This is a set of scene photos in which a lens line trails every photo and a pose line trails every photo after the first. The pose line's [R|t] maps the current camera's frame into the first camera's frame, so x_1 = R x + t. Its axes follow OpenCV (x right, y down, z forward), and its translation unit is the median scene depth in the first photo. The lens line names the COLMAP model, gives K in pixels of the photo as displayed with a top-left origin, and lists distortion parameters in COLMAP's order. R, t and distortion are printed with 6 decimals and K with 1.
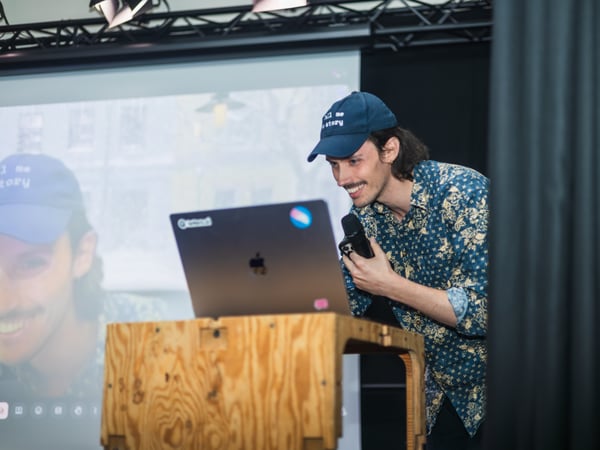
lens RADIAL K [[948.7, 0, 343.0], [0, 948.7, 225.0], [0, 0, 1]] dist [-0.006611, 0.035505]
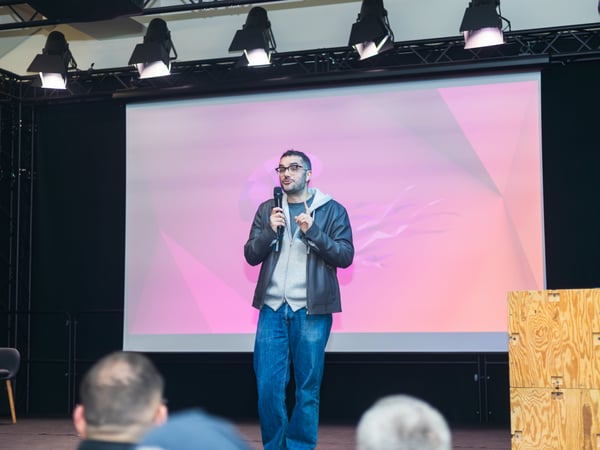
lens RADIAL K [[1060.6, 0, 300.0], [0, 1060.6, 225.0], [0, 0, 1]] dist [-0.011818, -0.017782]
pose [[0.991867, -0.021070, -0.125526, -0.452173], [0.033967, 0.994255, 0.101510, -0.399958], [0.122666, -0.104948, 0.986883, -1.967778]]
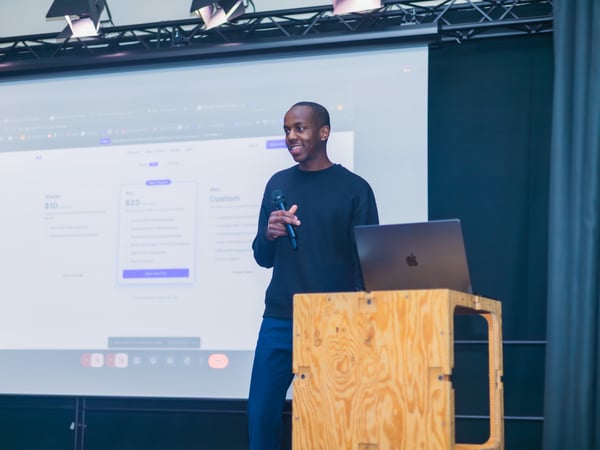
lens RADIAL K [[976.9, 0, 299.1], [0, 976.9, 250.9], [0, 0, 1]] dist [0.009746, 0.060564]
pose [[0.996008, -0.003748, -0.089187, -0.100985], [0.010186, 0.997364, 0.071840, -0.082045], [0.088683, -0.072462, 0.993421, -0.574568]]
